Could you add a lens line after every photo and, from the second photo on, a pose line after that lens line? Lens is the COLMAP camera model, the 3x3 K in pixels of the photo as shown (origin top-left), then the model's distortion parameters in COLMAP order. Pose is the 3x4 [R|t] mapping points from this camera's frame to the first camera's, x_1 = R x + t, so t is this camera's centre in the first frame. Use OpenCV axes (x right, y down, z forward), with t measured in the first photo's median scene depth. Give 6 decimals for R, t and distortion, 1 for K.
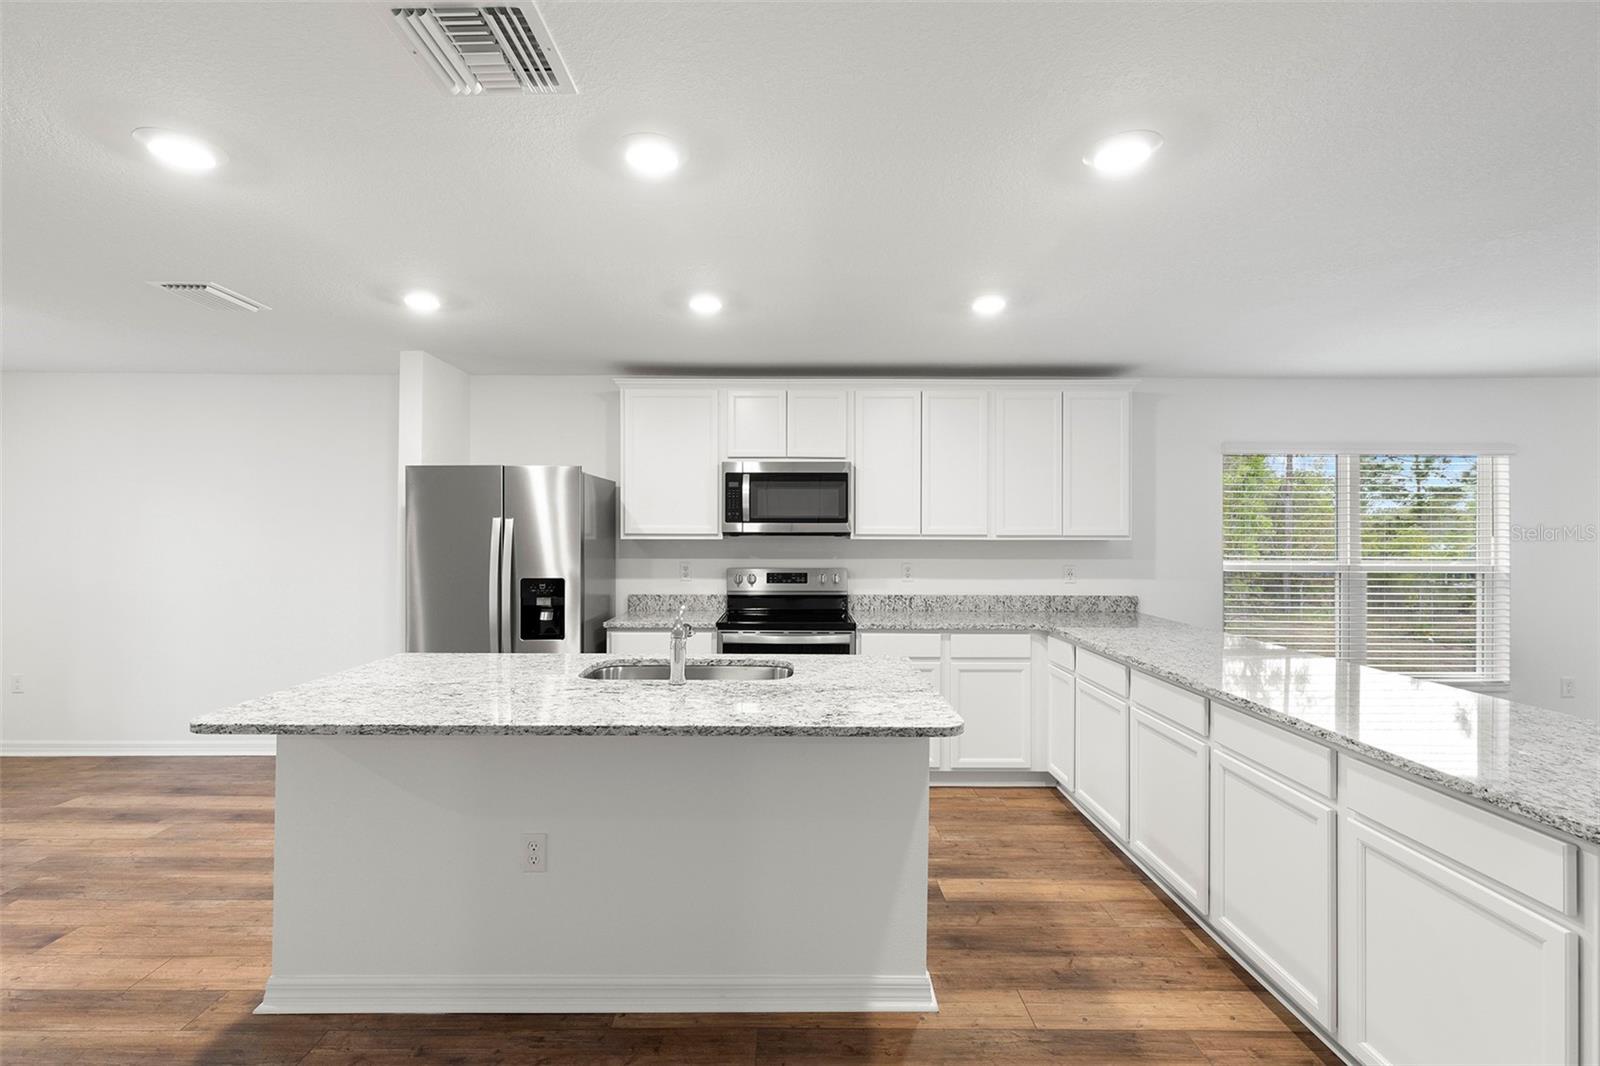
lens RADIAL K [[717.1, 0, 794.4], [0, 717.1, 526.5], [0, 0, 1]] dist [0.007834, -0.001603]
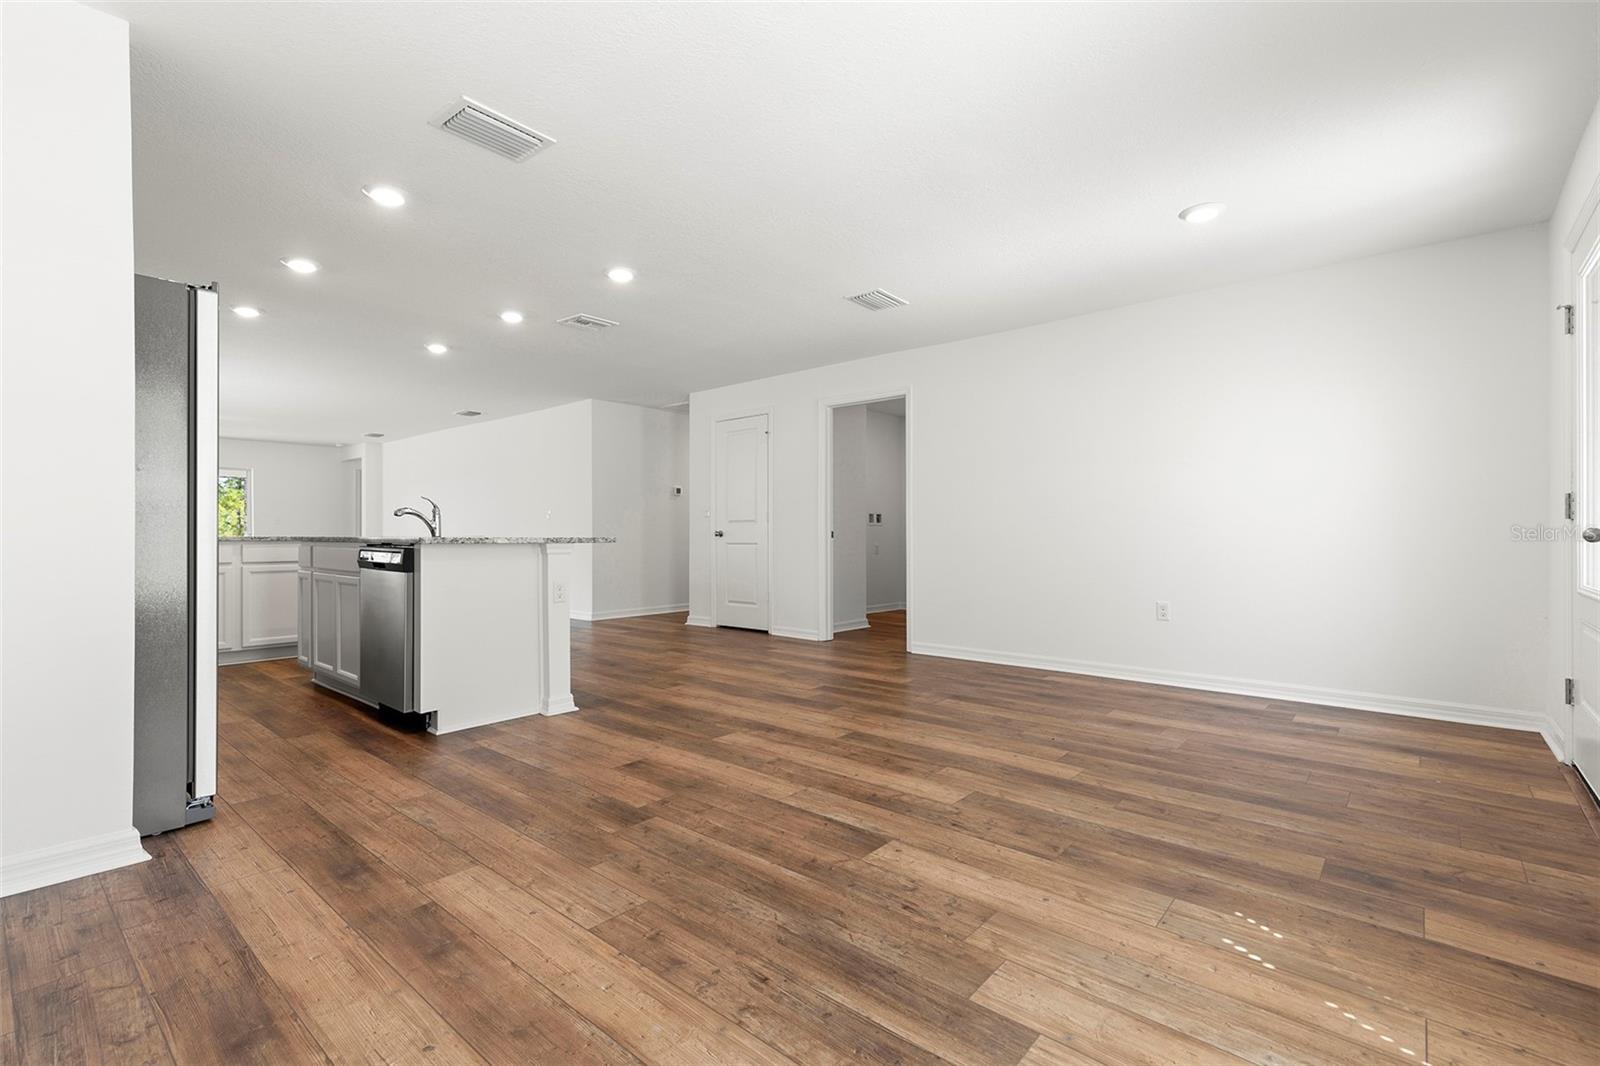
lens RADIAL K [[717.1, 0, 797.0], [0, 717.1, 529.8], [0, 0, 1]] dist [0.007834, -0.001603]
pose [[-0.755942, 0.000199, 0.654638, -1.191883], [-0.006372, 0.999950, -0.007661, 0.118558], [-0.654607, -0.009963, -0.755904, 1.021637]]
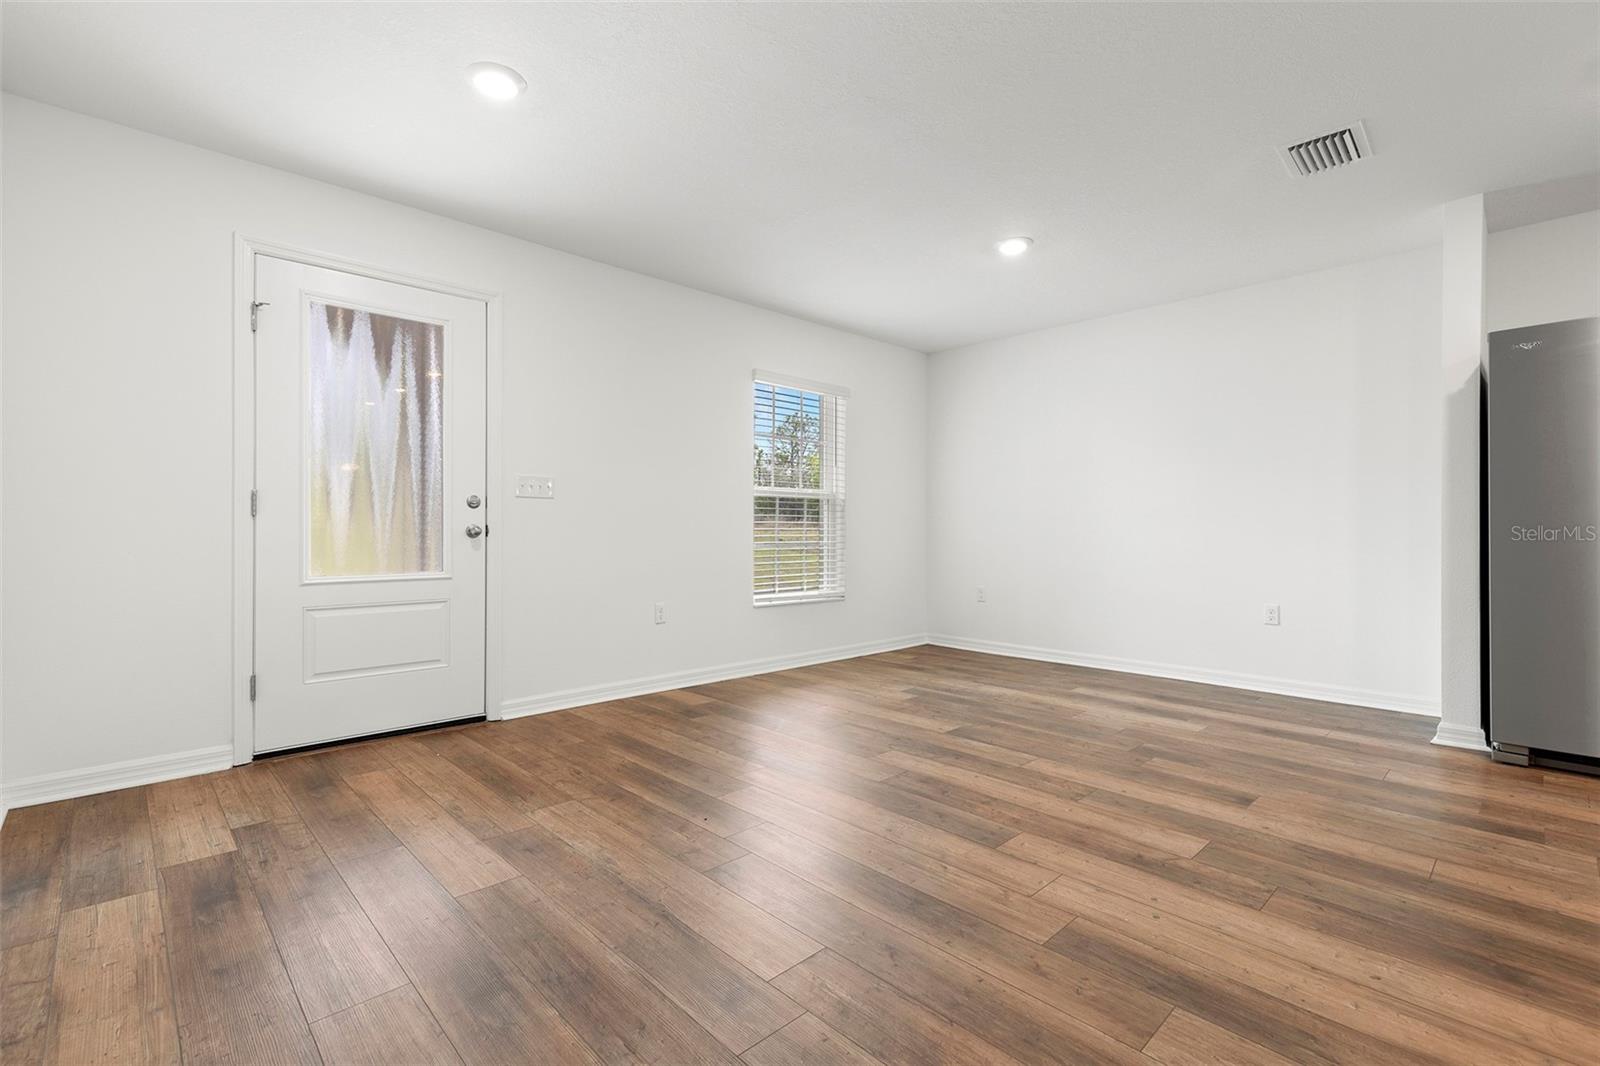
lens RADIAL K [[717.1, 0, 792.7], [0, 717.1, 530.3], [0, 0, 1]] dist [0.007834, -0.001603]
pose [[0.687111, 0.000496, -0.726552, -0.438030], [0.003516, 0.999986, 0.004008, 0.112307], [0.726544, -0.005308, 0.687099, -0.089559]]
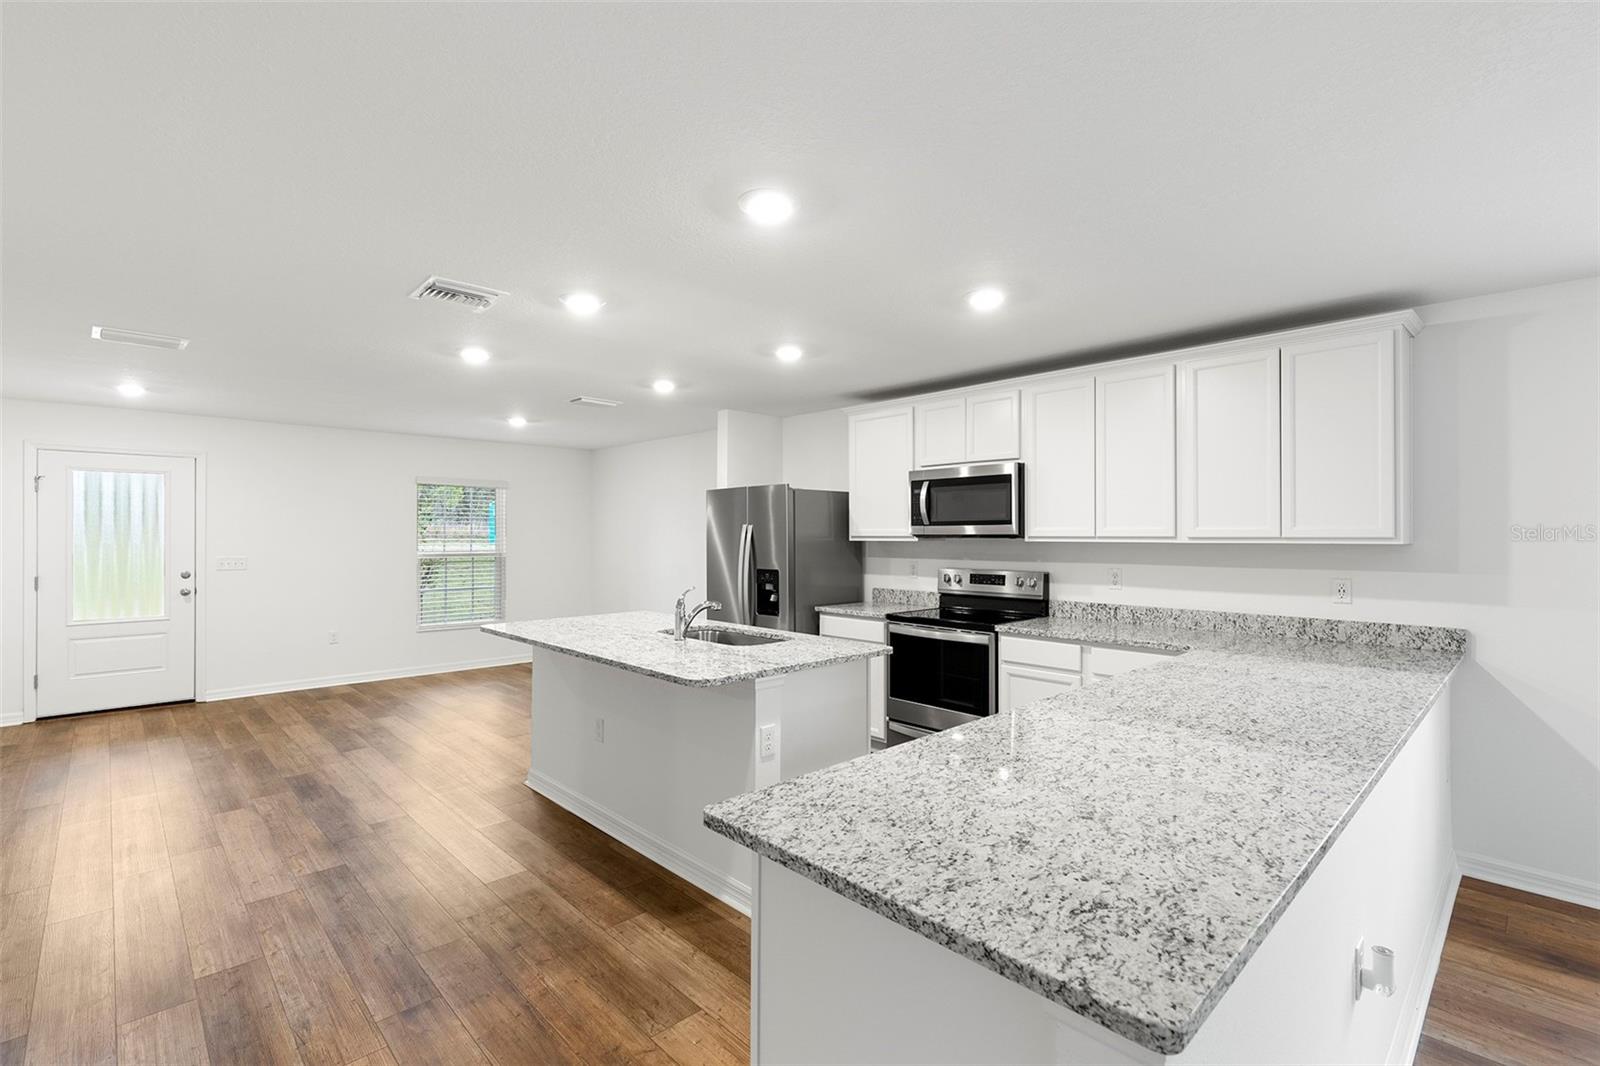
lens RADIAL K [[717.1, 0, 795.3], [0, 717.1, 535.1], [0, 0, 1]] dist [0.007834, -0.001603]
pose [[0.688628, -0.003173, -0.725108, 0.585515], [0.005097, 0.999987, 0.000464, 0.007316], [0.725097, -0.004015, 0.688636, 0.105939]]
